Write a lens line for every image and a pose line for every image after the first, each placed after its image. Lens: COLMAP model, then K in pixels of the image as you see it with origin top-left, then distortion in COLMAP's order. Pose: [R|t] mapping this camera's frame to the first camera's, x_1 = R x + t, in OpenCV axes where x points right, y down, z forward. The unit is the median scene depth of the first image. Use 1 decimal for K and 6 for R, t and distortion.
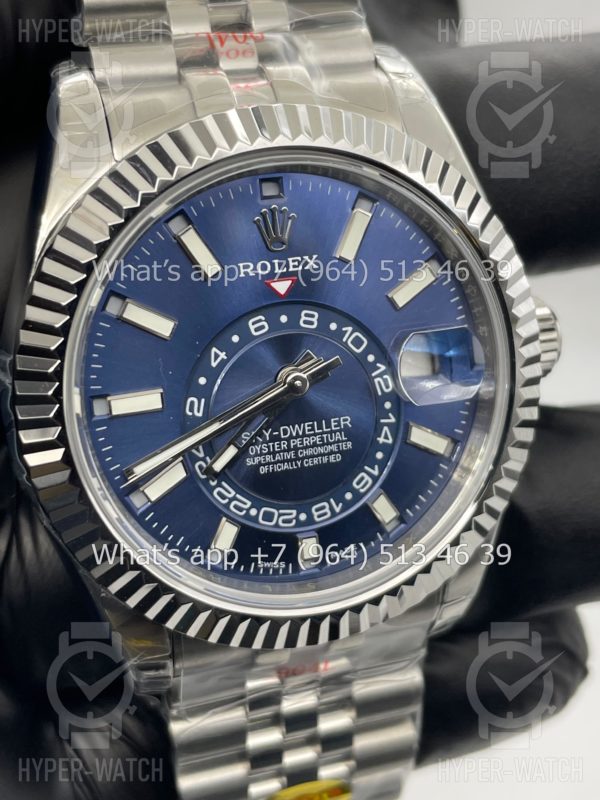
lens RADIAL K [[1265.5, 0, 300.0], [0, 1265.5, 400.0], [0, 0, 1]] dist [0.108751, -0.086868]
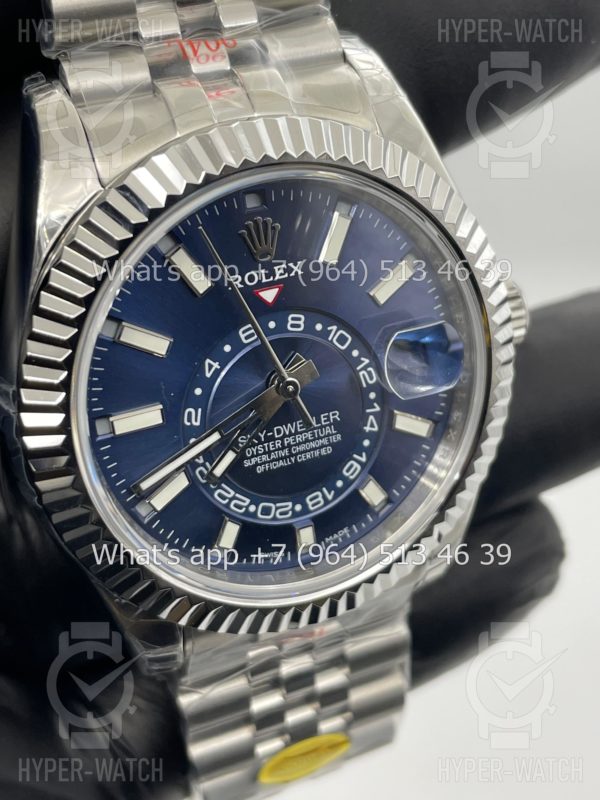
lens RADIAL K [[1265.5, 0, 300.0], [0, 1265.5, 400.0], [0, 0, 1]] dist [0.108751, -0.086868]
pose [[0.994405, -0.064797, 0.083425, -0.079232], [0.052751, 0.988848, 0.139273, -0.144146], [-0.091519, -0.134093, 0.986734, -0.025147]]
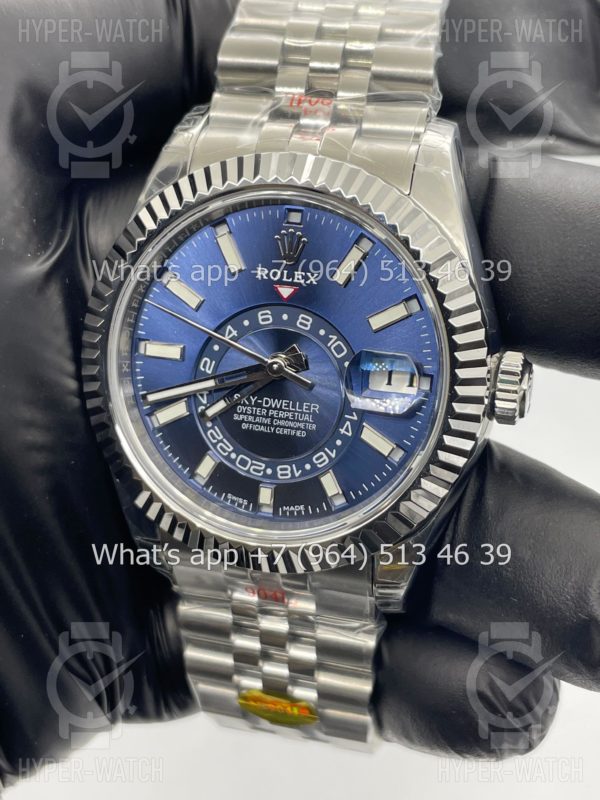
lens RADIAL K [[1265.5, 0, 300.0], [0, 1265.5, 400.0], [0, 0, 1]] dist [0.108751, -0.086868]
pose [[0.832239, 0.247516, -0.496099, 0.656551], [-0.260775, 0.964410, 0.043700, -0.042382], [0.489260, 0.093001, 0.867165, -0.106737]]
